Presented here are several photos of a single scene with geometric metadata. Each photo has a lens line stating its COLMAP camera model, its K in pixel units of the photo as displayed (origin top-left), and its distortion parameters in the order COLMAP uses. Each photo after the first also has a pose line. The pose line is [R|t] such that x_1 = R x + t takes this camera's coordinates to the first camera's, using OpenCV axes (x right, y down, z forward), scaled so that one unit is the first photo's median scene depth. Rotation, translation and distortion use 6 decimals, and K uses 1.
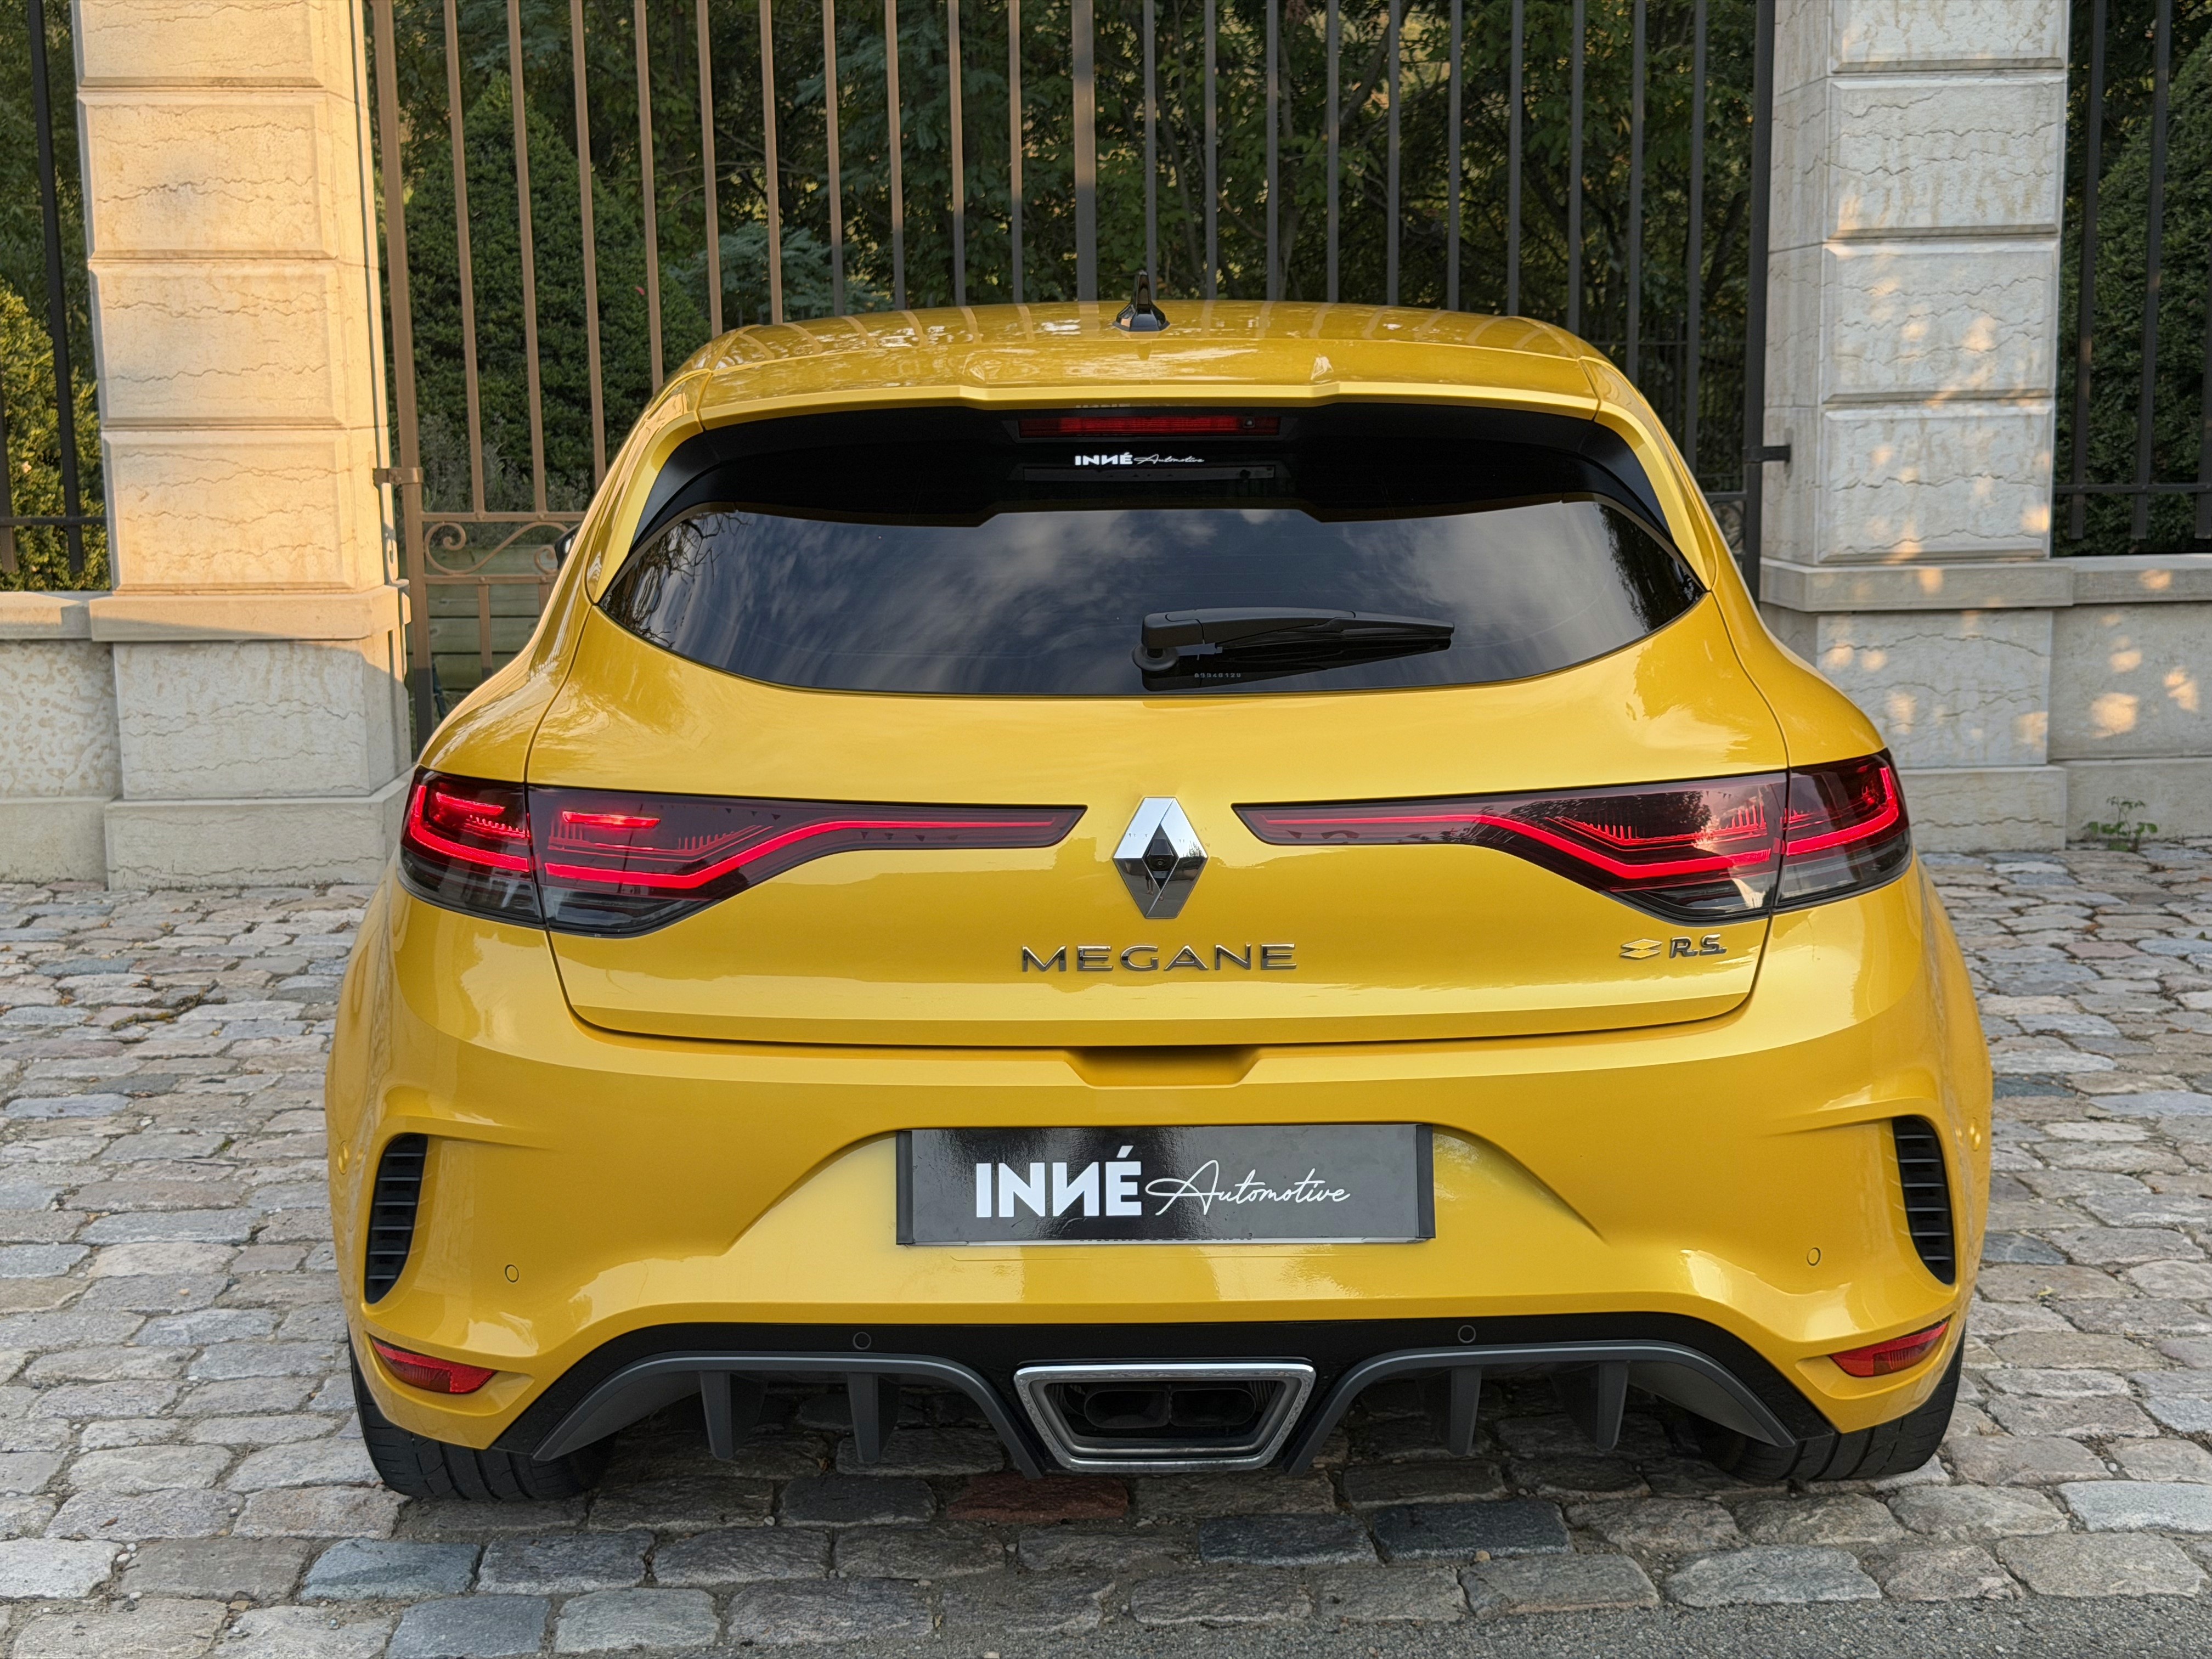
lens RADIAL K [[3135.3, 0, 1092.9], [0, 3135.3, 840.5], [0, 0, 1]] dist [0.195435, -0.446197]
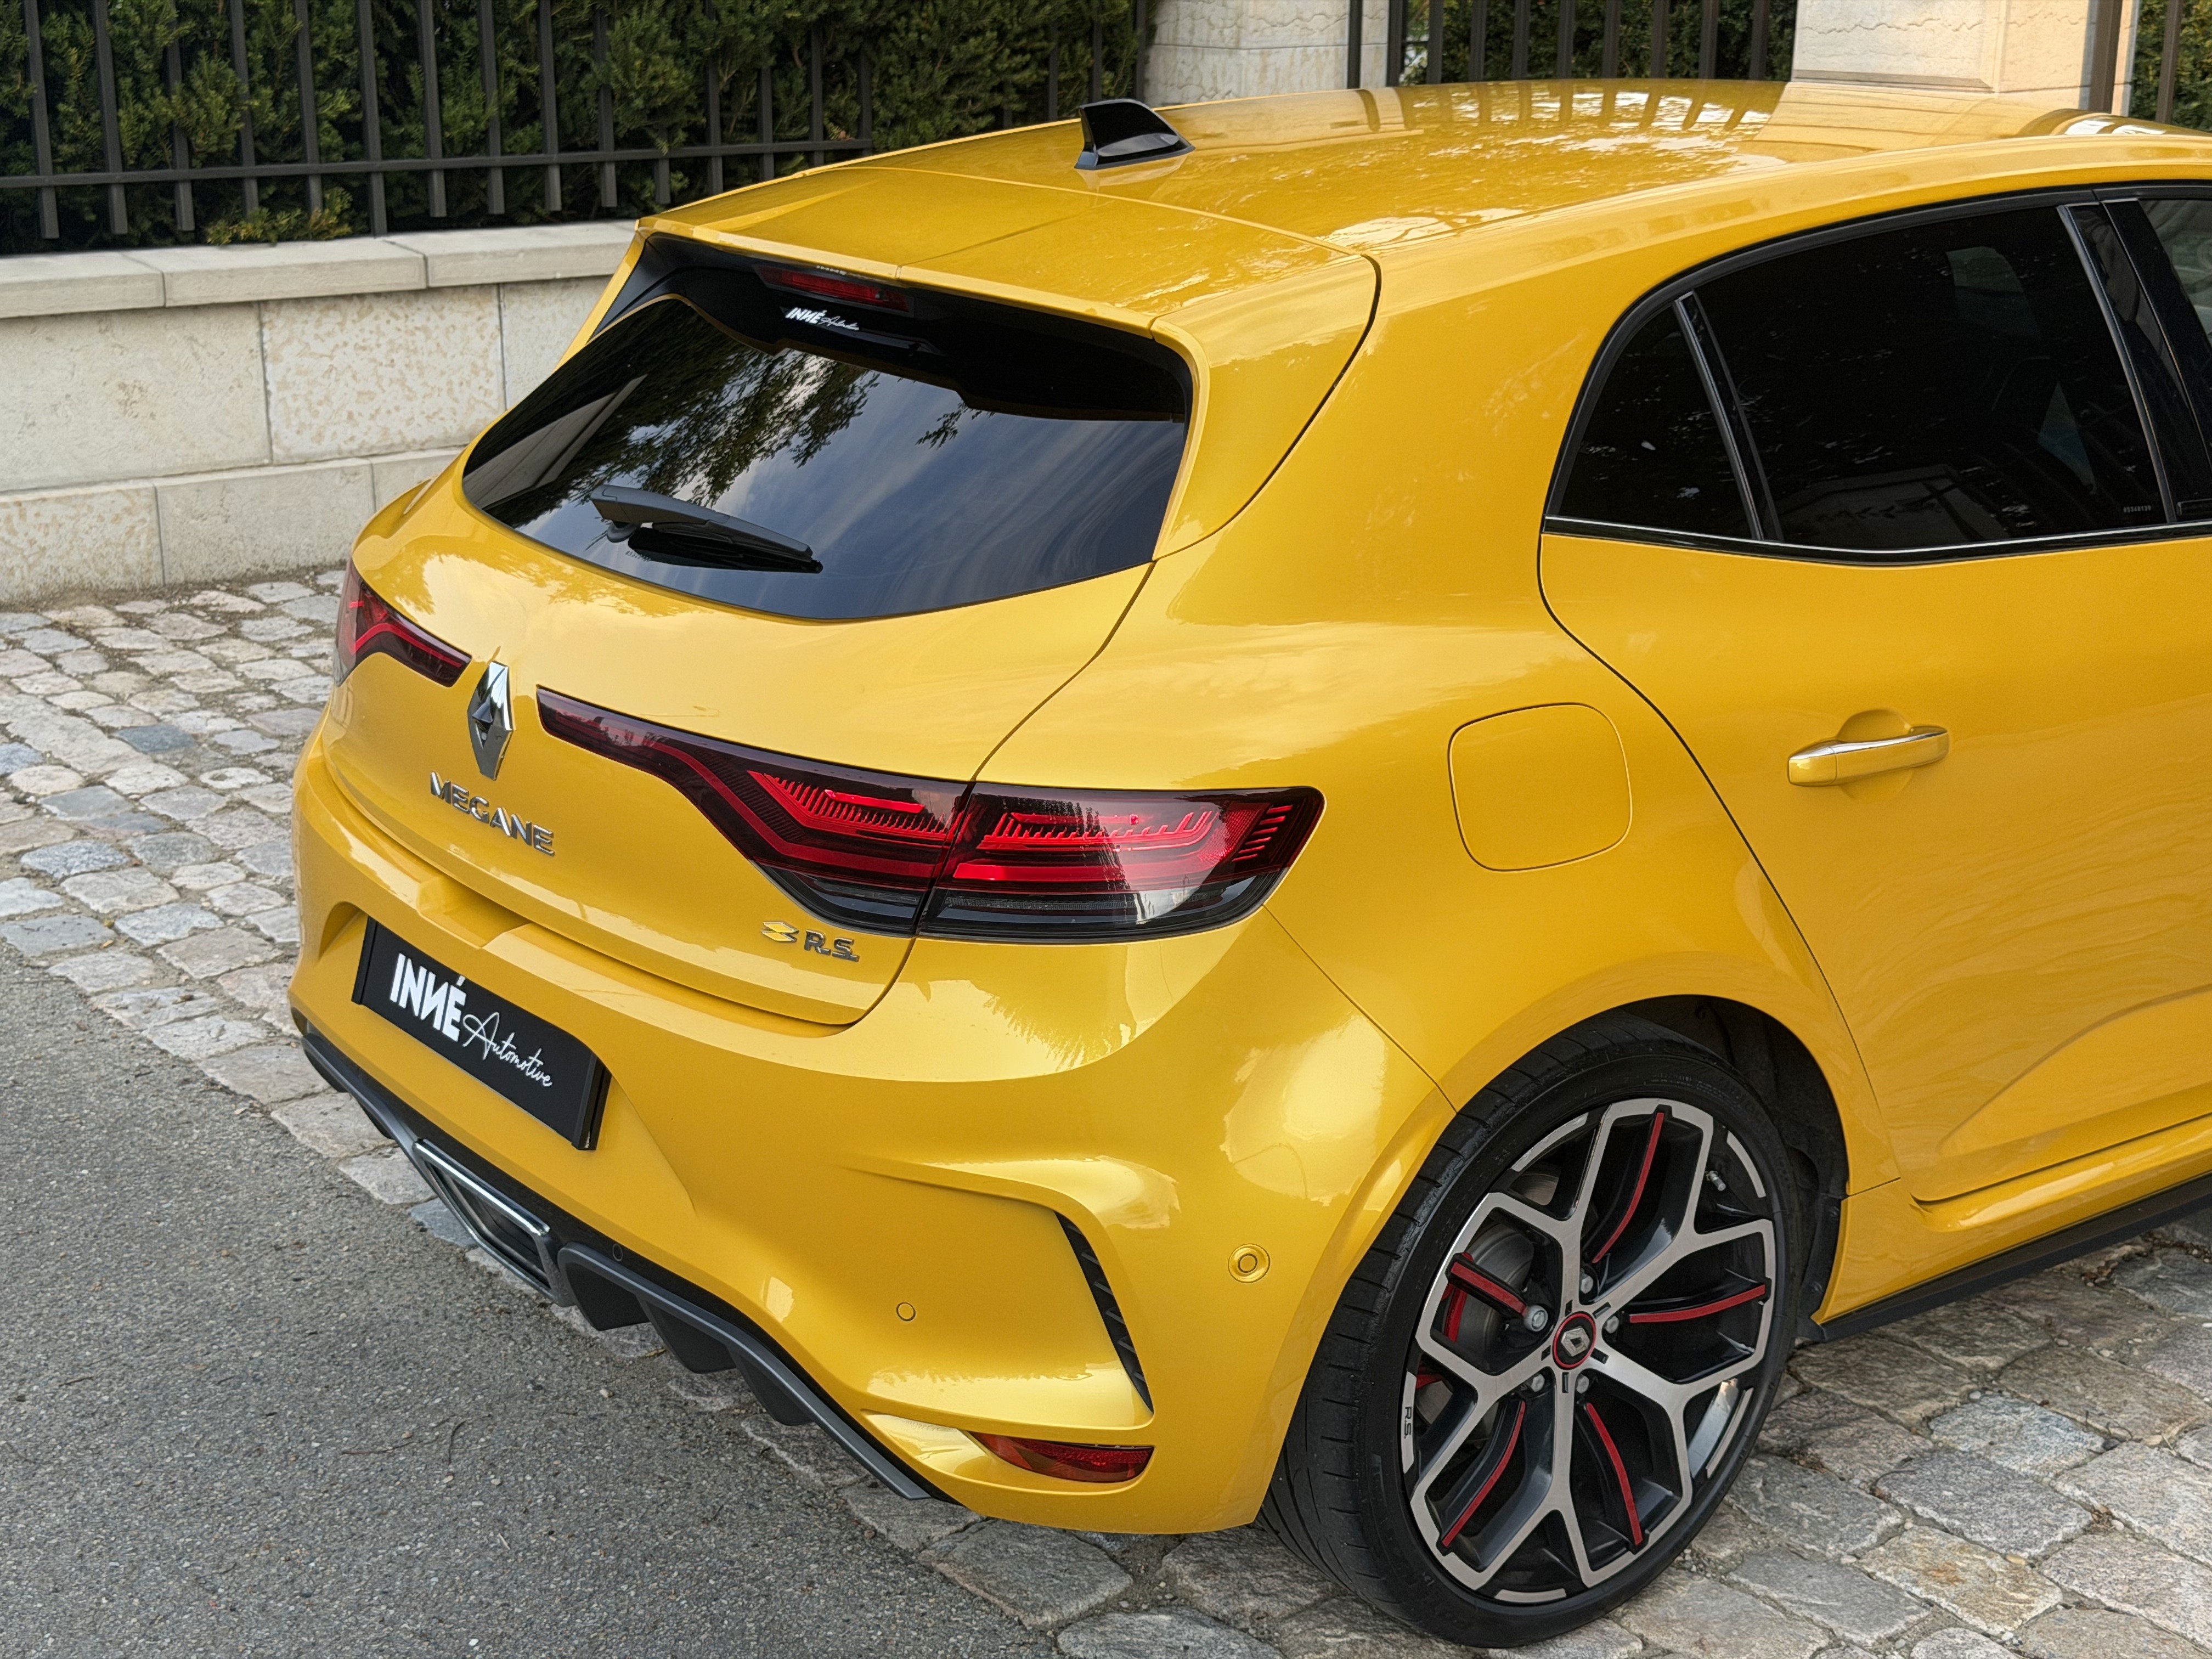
lens RADIAL K [[3150.6, 0, 1106.0], [0, 3150.6, 829.5], [0, 0, 1]] dist [0.192098, -0.395538]
pose [[0.567560, 0.248228, -0.785021, 0.434619], [-0.126889, 0.968449, 0.214490, -0.094217], [0.813495, -0.022126, 0.581151, 0.247546]]
